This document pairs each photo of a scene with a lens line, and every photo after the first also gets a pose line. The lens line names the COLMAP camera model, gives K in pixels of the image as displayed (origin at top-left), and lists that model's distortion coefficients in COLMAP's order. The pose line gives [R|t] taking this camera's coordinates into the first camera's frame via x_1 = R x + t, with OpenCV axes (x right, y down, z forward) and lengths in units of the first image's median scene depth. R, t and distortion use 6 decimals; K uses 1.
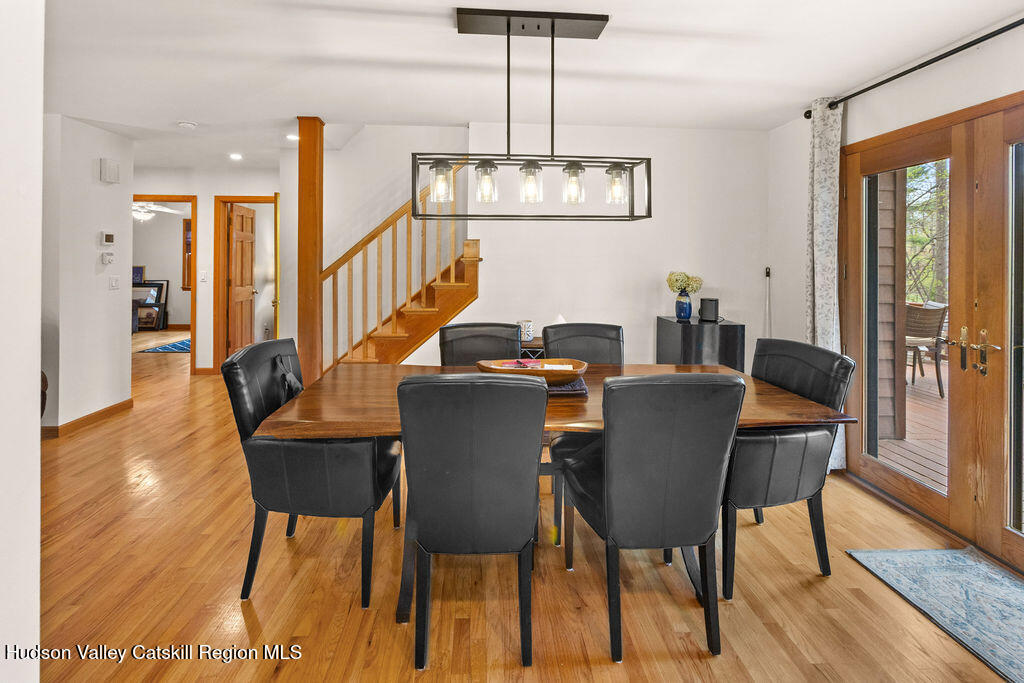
lens RADIAL K [[486.2, 0, 512.4], [0, 486.2, 260.3], [0, 0, 1]] dist [-0.000232, 0.001503]
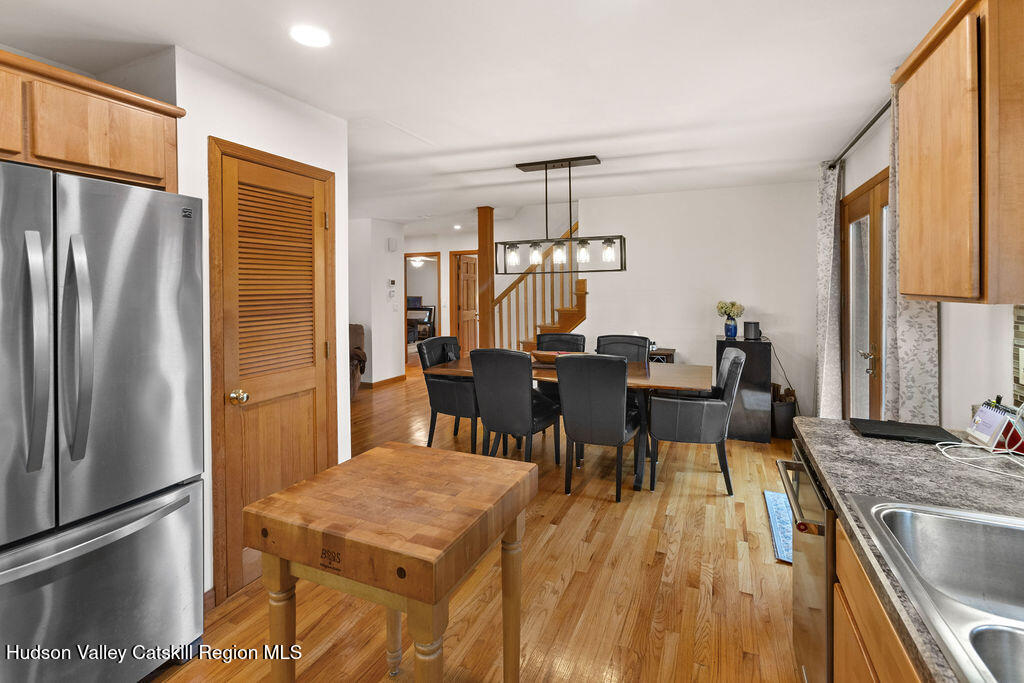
lens RADIAL K [[477.4, 0, 518.6], [0, 477.4, 288.6], [0, 0, 1]] dist [-0.002950, 0.000013]
pose [[0.888484, -0.014208, -0.458687, 0.434621], [0.016178, 0.999869, 0.000365, -0.018195], [0.458622, -0.007745, 0.888598, -0.390029]]
